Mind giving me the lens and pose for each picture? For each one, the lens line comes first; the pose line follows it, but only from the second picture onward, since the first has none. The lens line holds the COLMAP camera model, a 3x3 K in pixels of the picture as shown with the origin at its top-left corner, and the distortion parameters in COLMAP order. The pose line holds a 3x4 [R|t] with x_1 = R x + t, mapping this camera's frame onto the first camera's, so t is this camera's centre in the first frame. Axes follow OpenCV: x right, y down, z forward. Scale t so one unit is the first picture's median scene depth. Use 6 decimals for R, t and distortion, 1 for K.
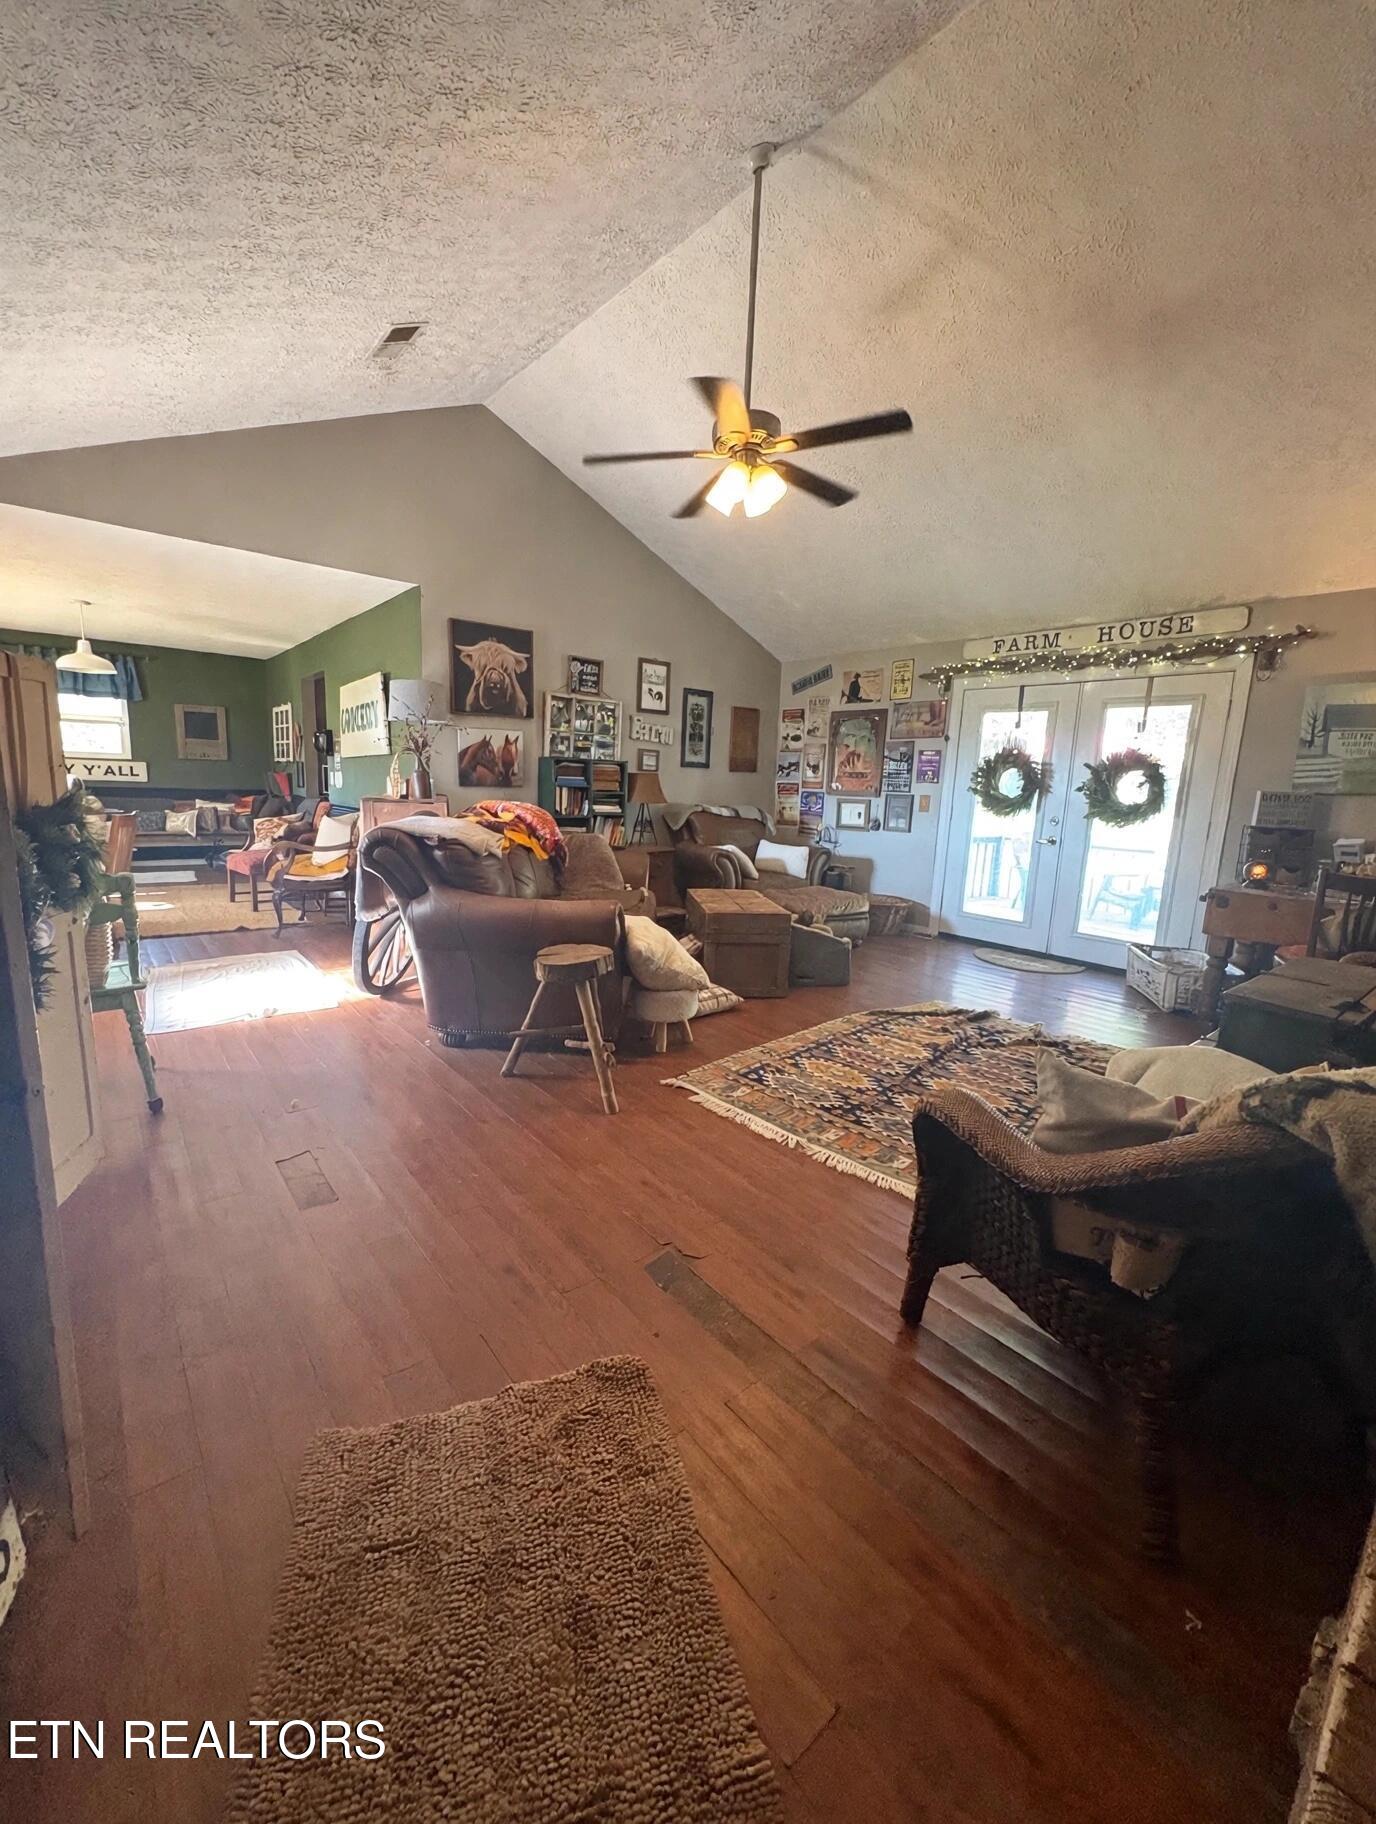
lens RADIAL K [[731.8, 0, 697.9], [0, 731.8, 912.7], [0, 0, 1]] dist [-0.002680, 0.000755]
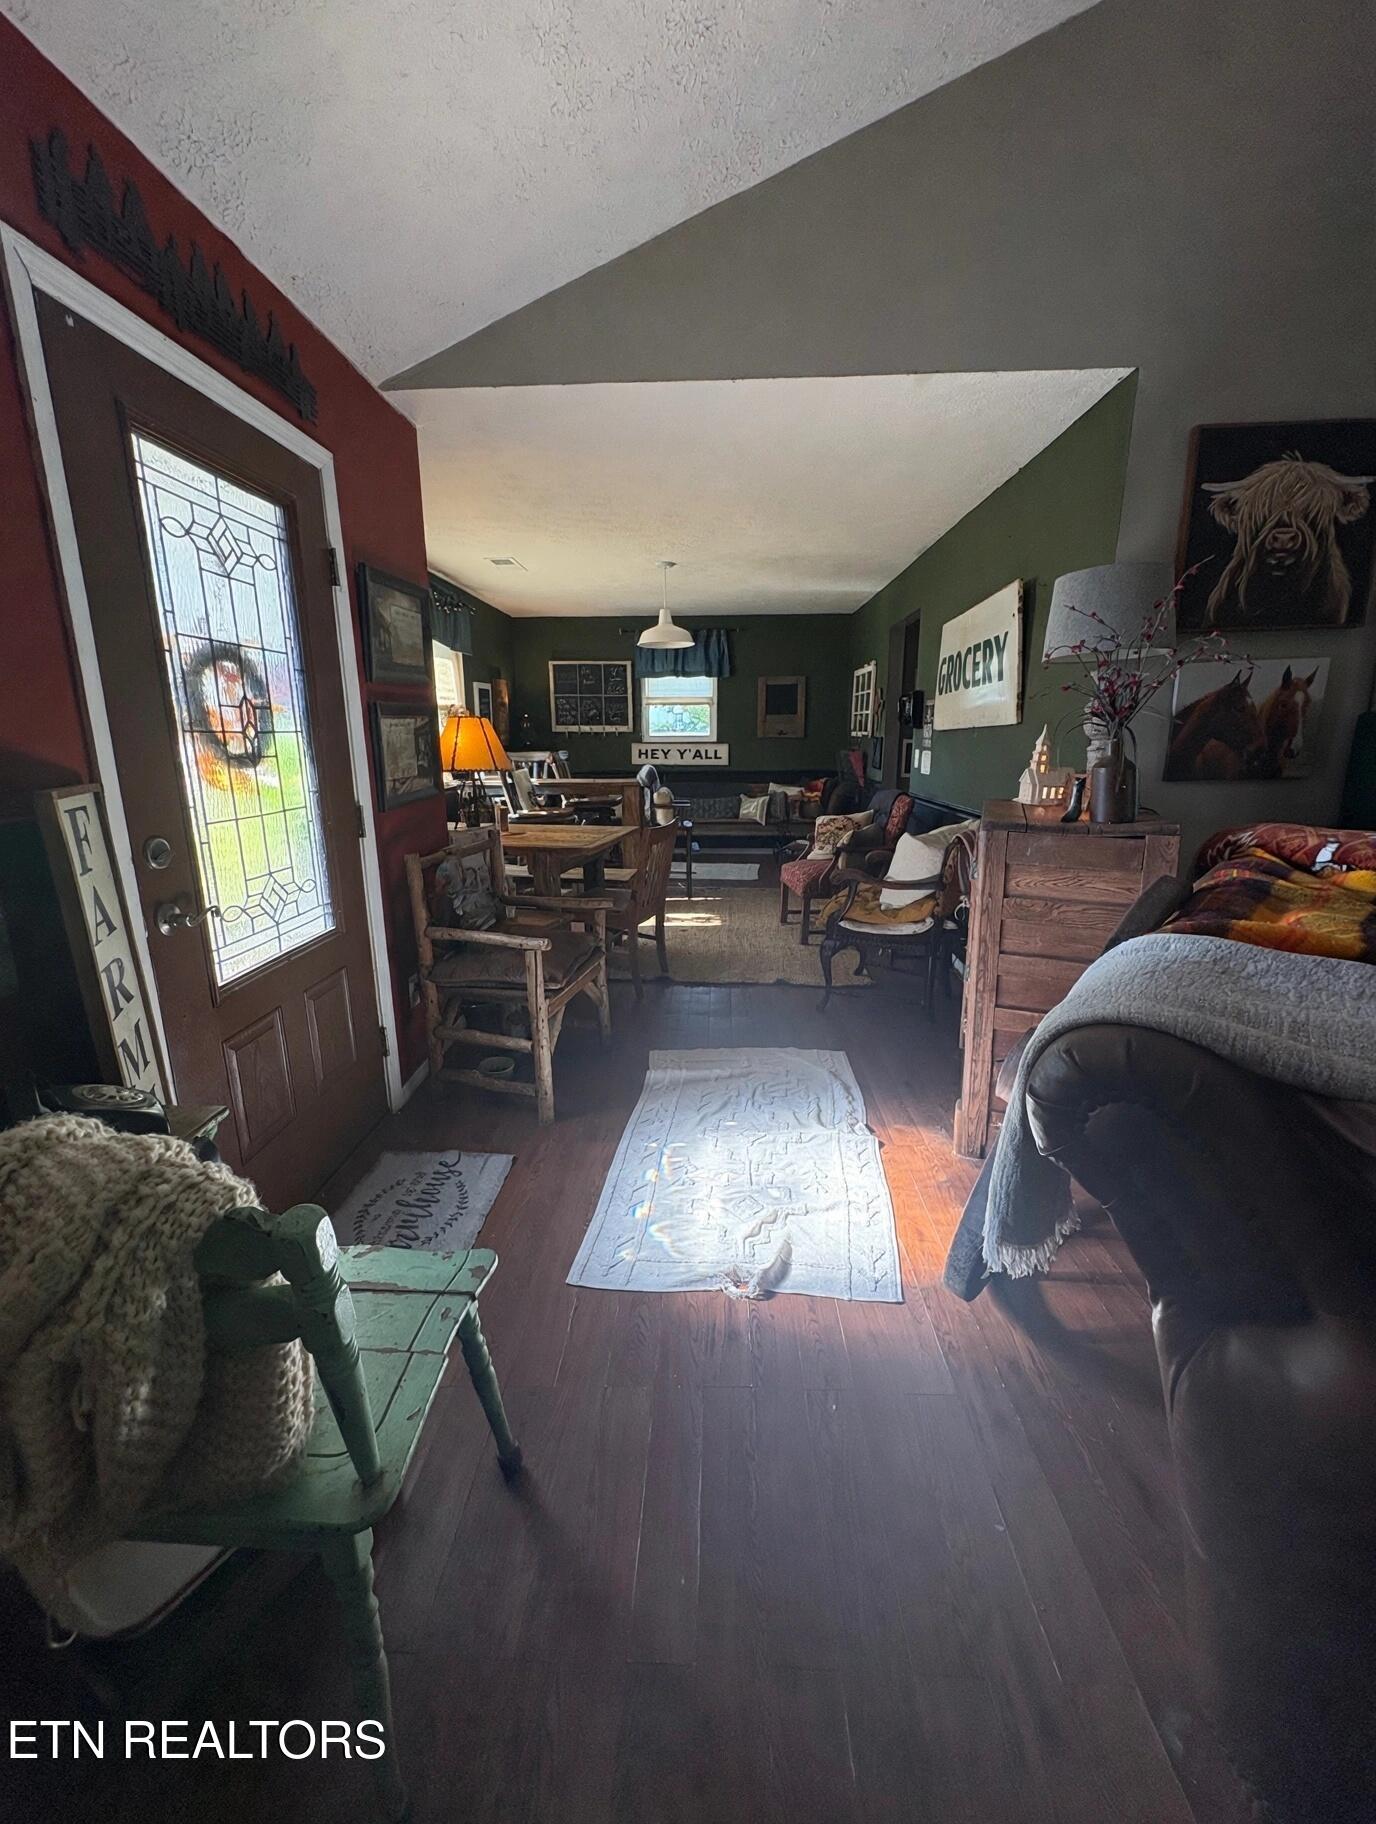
lens RADIAL K [[731.8, 0, 692.6], [0, 731.8, 909.4], [0, 0, 1]] dist [-0.002680, 0.000755]
pose [[0.741662, 0.111420, -0.661455, -0.186929], [-0.078215, 0.993746, 0.079694, -0.084206], [0.666198, -0.007371, 0.745739, 0.343437]]
